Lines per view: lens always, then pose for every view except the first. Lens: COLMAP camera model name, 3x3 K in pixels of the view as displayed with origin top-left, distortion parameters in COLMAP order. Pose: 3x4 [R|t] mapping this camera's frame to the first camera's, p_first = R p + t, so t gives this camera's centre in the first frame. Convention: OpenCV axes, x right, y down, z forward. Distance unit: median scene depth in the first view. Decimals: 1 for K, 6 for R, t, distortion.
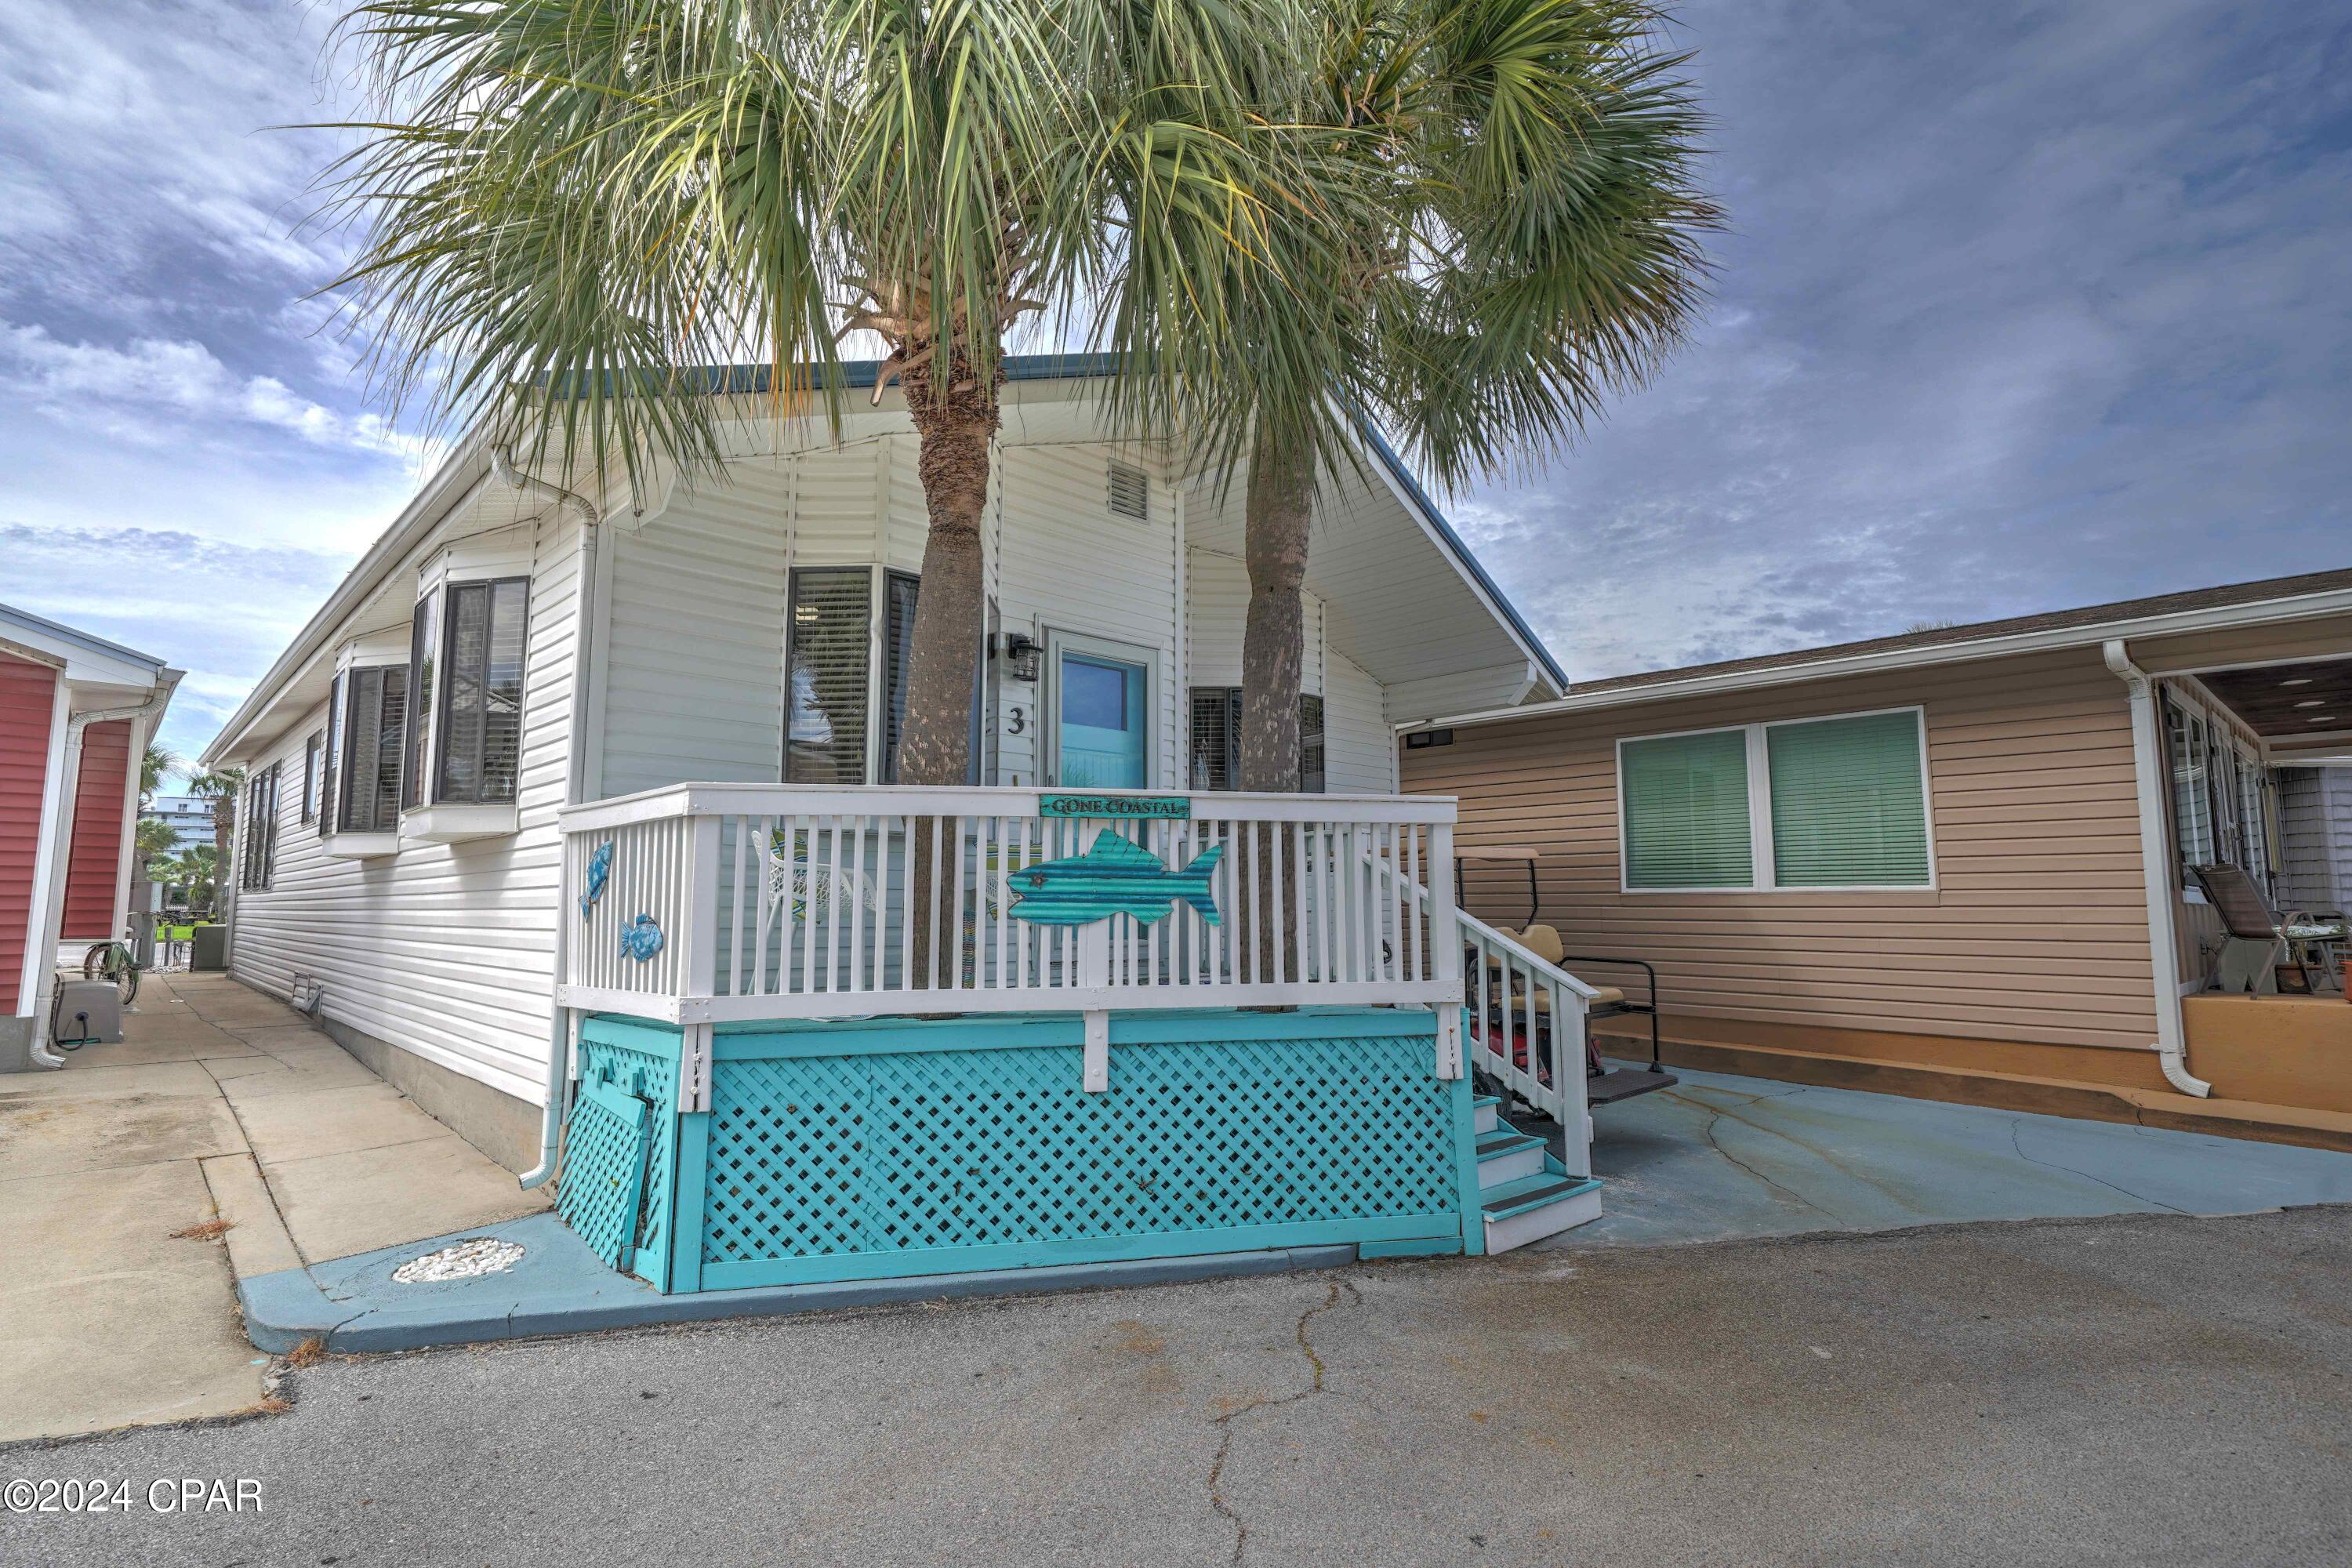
lens RADIAL K [[1164.9, 0, 1176.0], [0, 1164.9, 784.0], [0, 0, 1]] dist [0.014726, 0.000122]
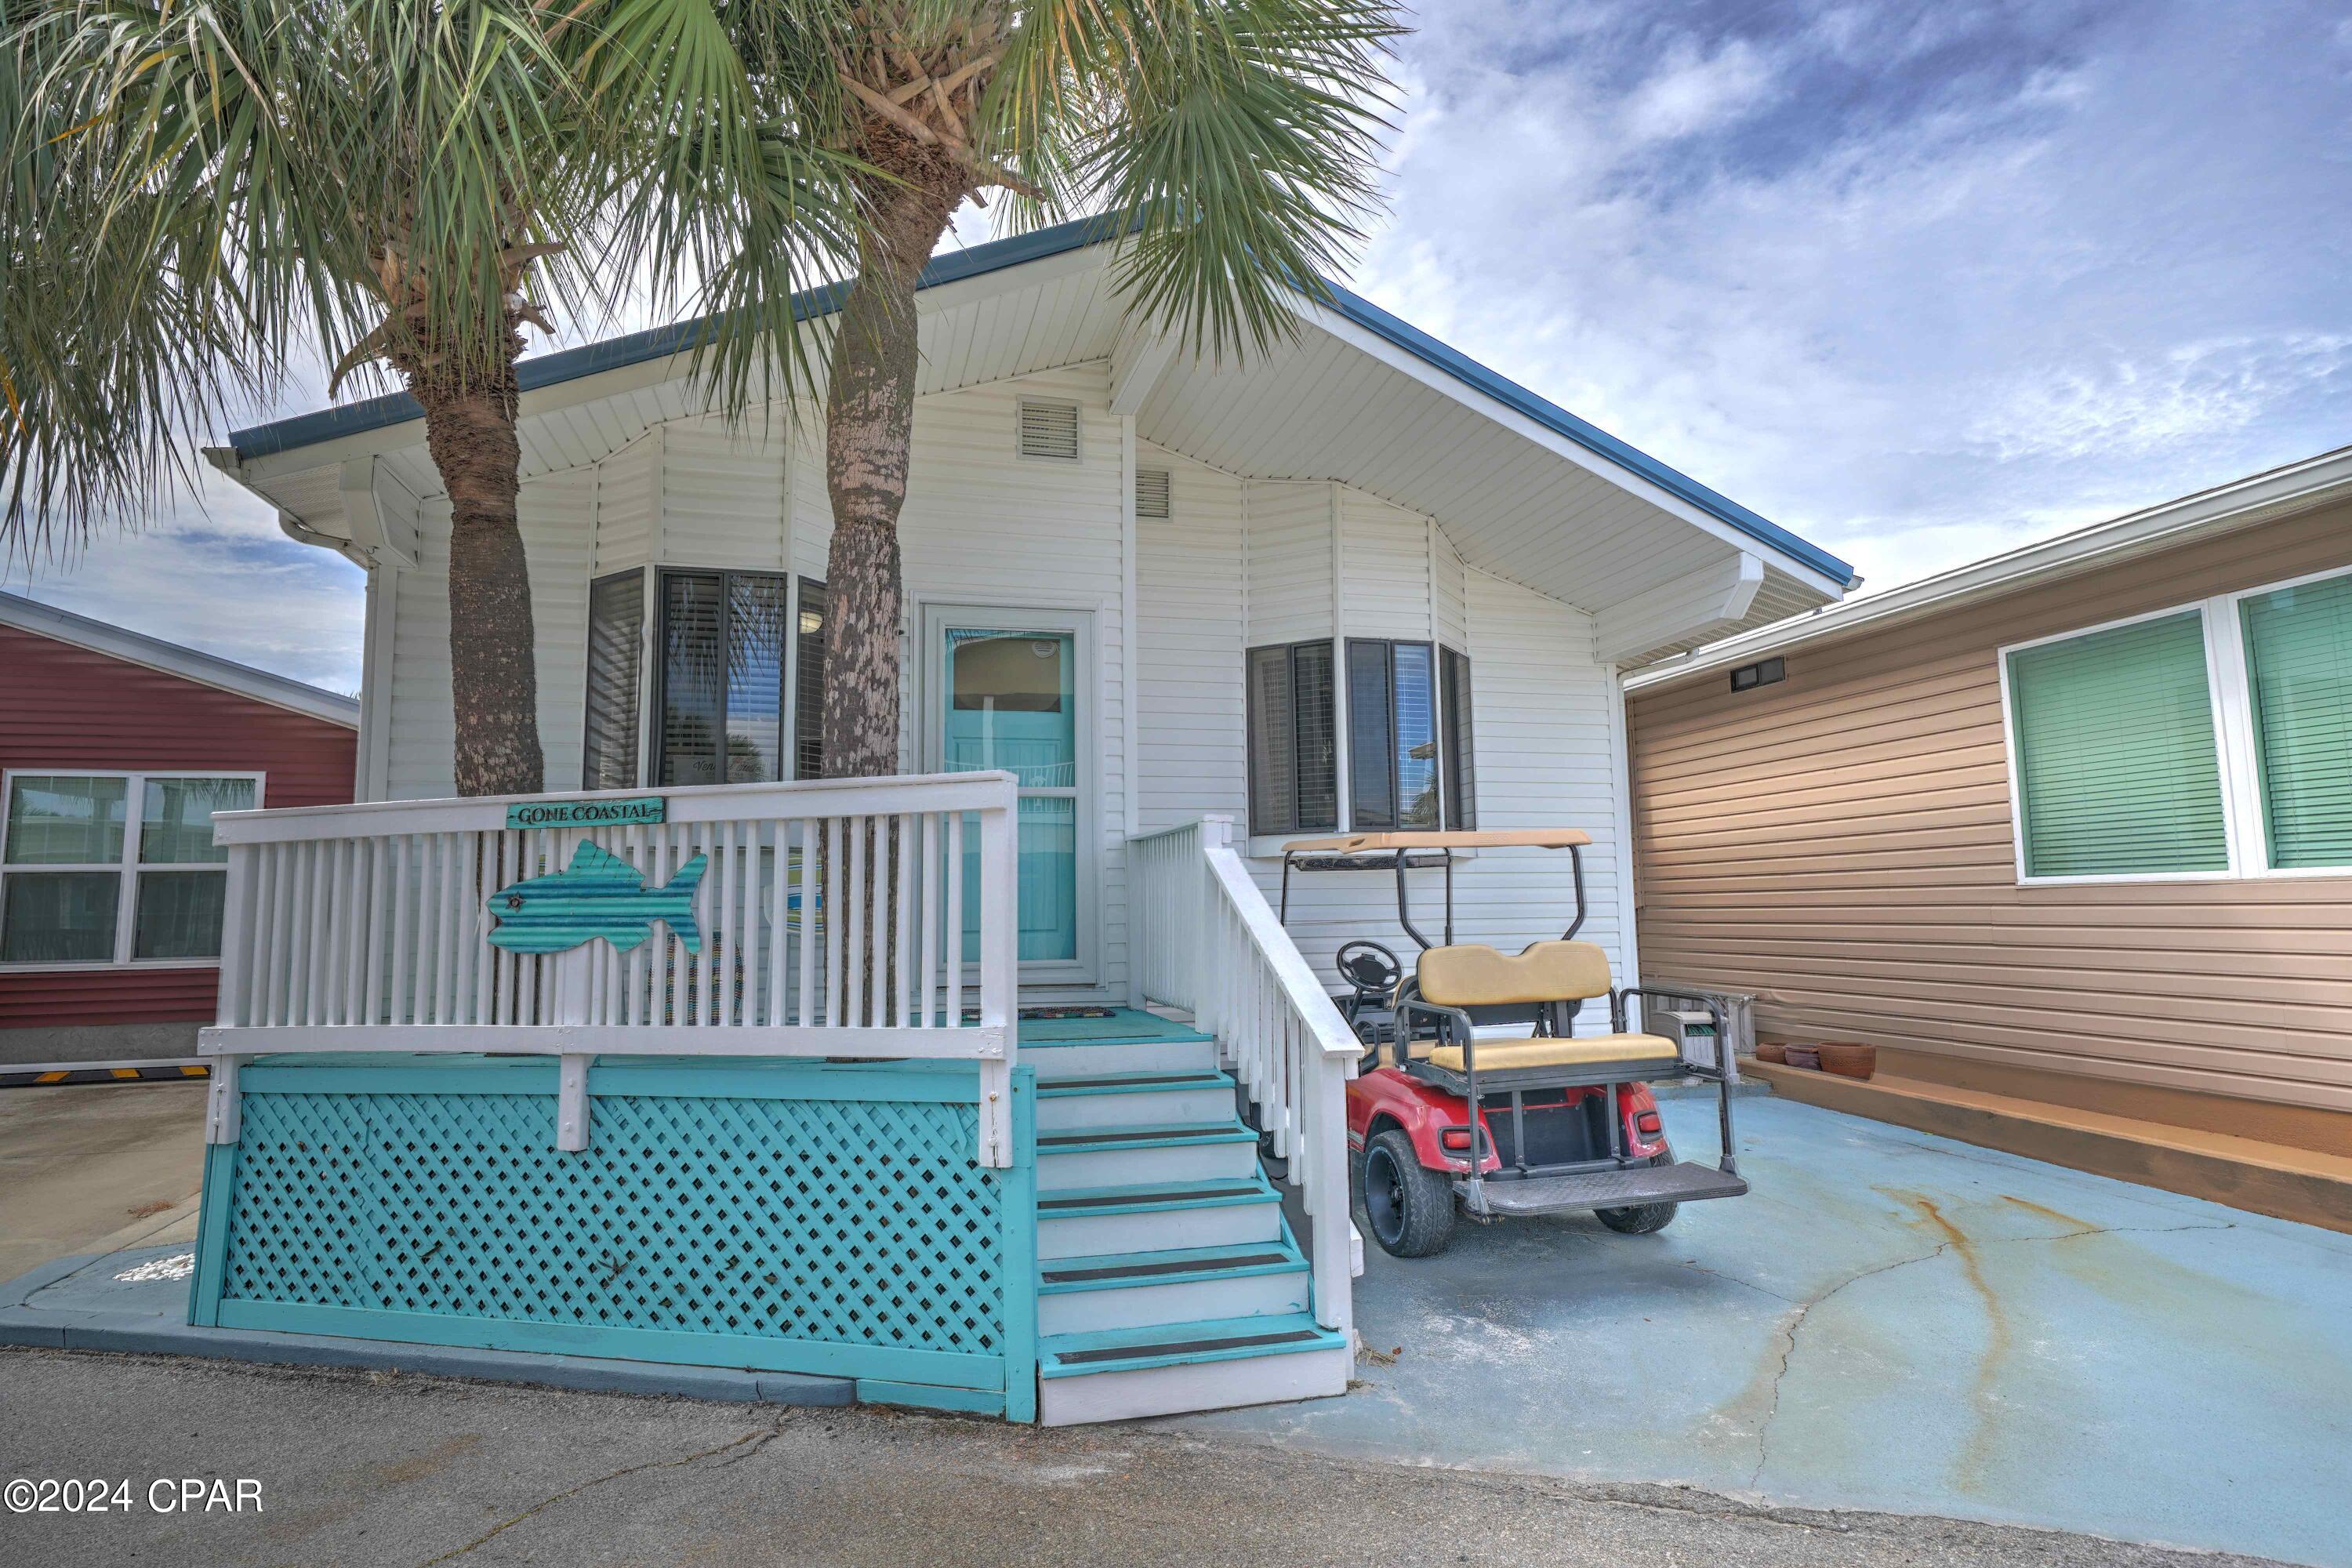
lens RADIAL K [[1241.0, 0, 1176.0], [0, 1241.0, 784.0], [0, 0, 1]] dist [0.018345, 0.001038]
pose [[0.875375, -0.064668, -0.479100, 0.742523], [0.066357, 0.997706, -0.013426, 0.038408], [0.478869, -0.020039, 0.877658, 0.407914]]
